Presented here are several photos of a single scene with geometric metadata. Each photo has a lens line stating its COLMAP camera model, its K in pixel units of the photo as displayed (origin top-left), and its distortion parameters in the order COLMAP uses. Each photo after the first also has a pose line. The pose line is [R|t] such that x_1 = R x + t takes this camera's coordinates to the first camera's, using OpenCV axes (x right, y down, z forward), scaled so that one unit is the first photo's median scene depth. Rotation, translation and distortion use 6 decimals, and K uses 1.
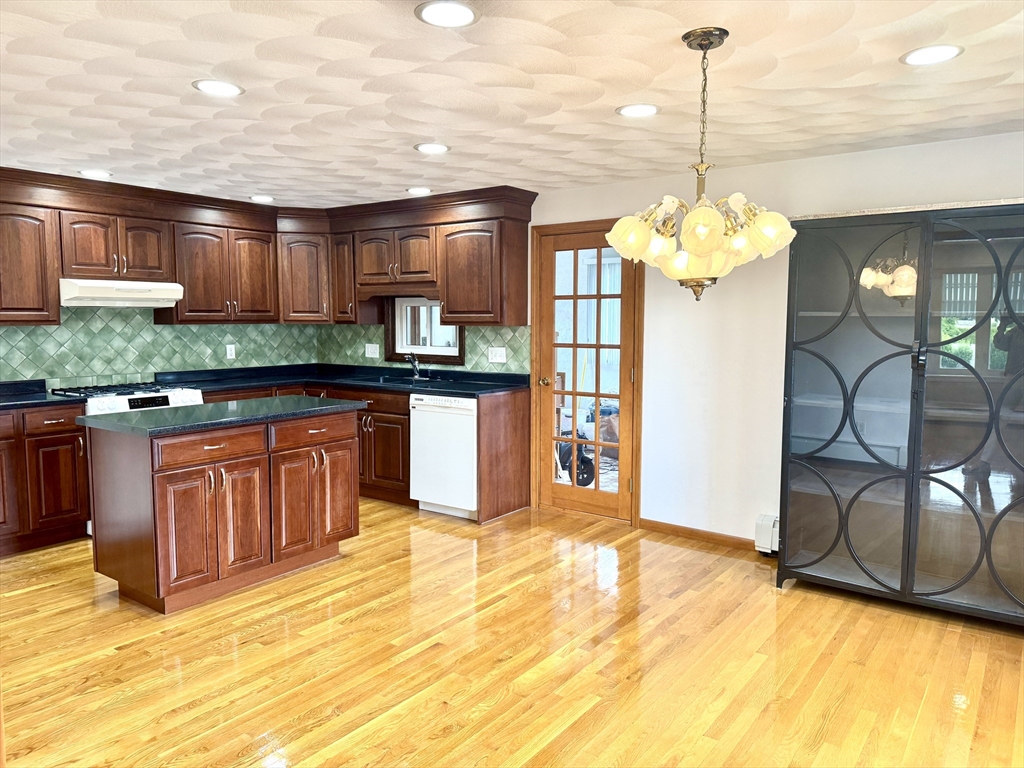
lens RADIAL K [[742.2, 0, 512.0], [0, 742.2, 384.0], [0, 0, 1]] dist [0.127771, -0.248353]
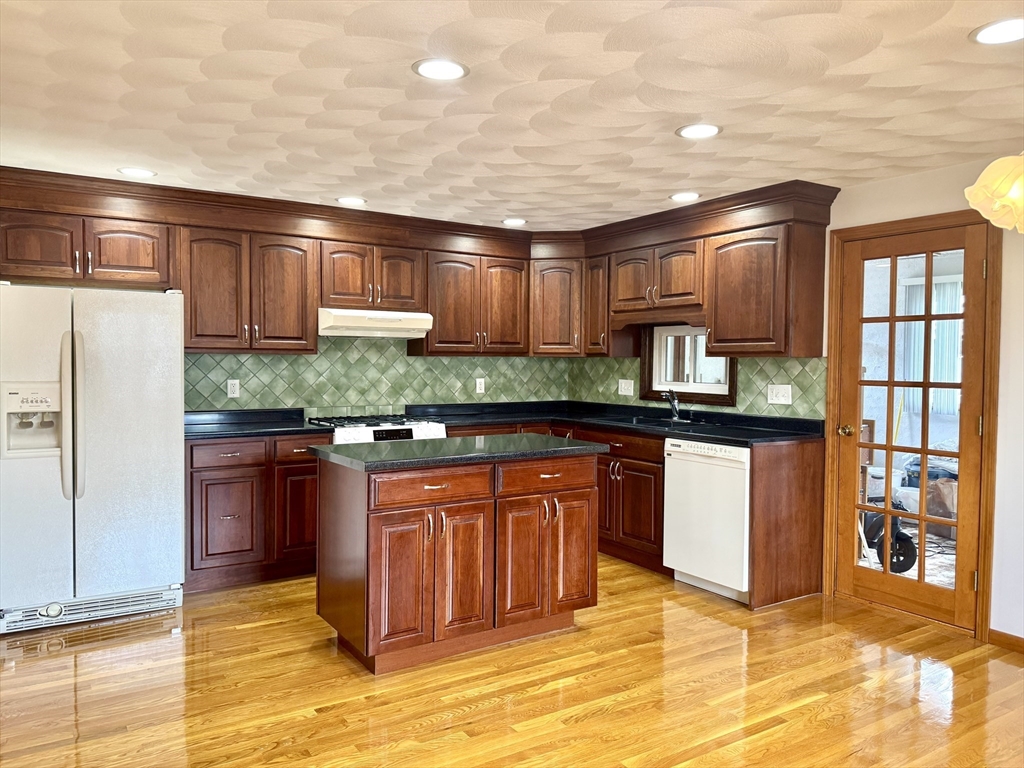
lens RADIAL K [[742.2, 0, 512.0], [0, 742.2, 384.0], [0, 0, 1]] dist [0.127771, -0.248353]
pose [[0.933726, 0.017934, -0.357539, 0.000079], [-0.040044, 0.997709, -0.054530, 0.005451], [0.355742, 0.065234, 0.932305, 0.162985]]
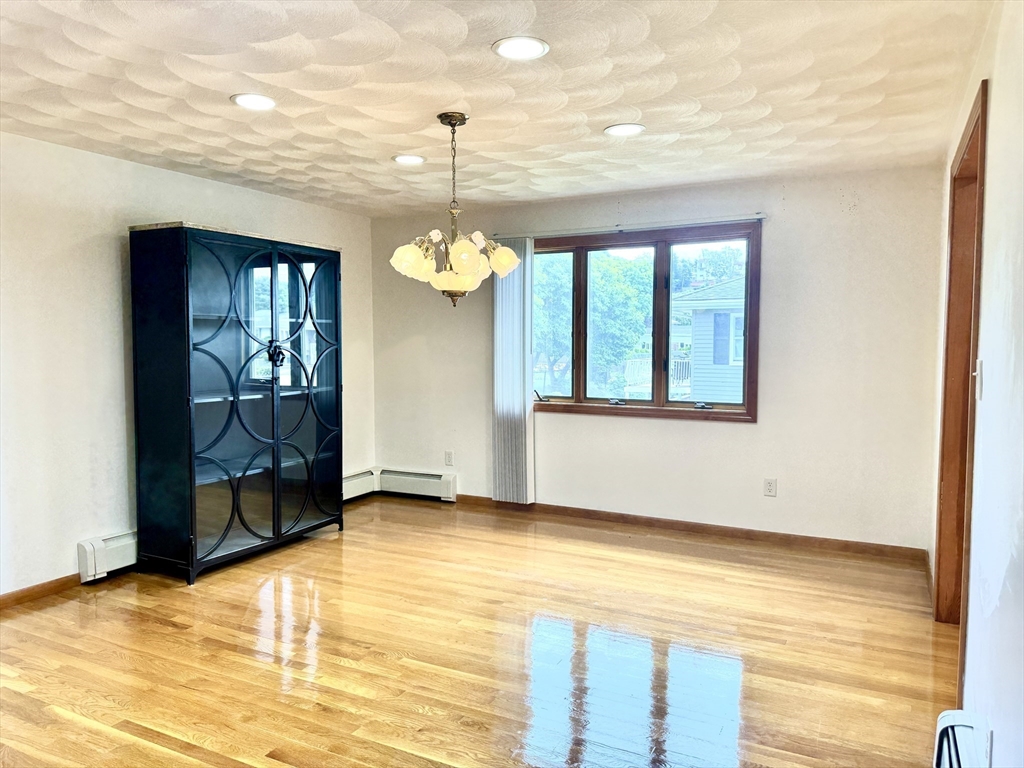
lens RADIAL K [[719.9, 0, 512.0], [0, 719.9, 384.0], [0, 0, 1]] dist [0.000947, 0.000069]
pose [[-0.160197, -0.069405, 0.984642, -0.571418], [0.094719, 0.991841, 0.085323, -0.038857], [-0.982530, 0.106933, -0.152316, 0.588970]]
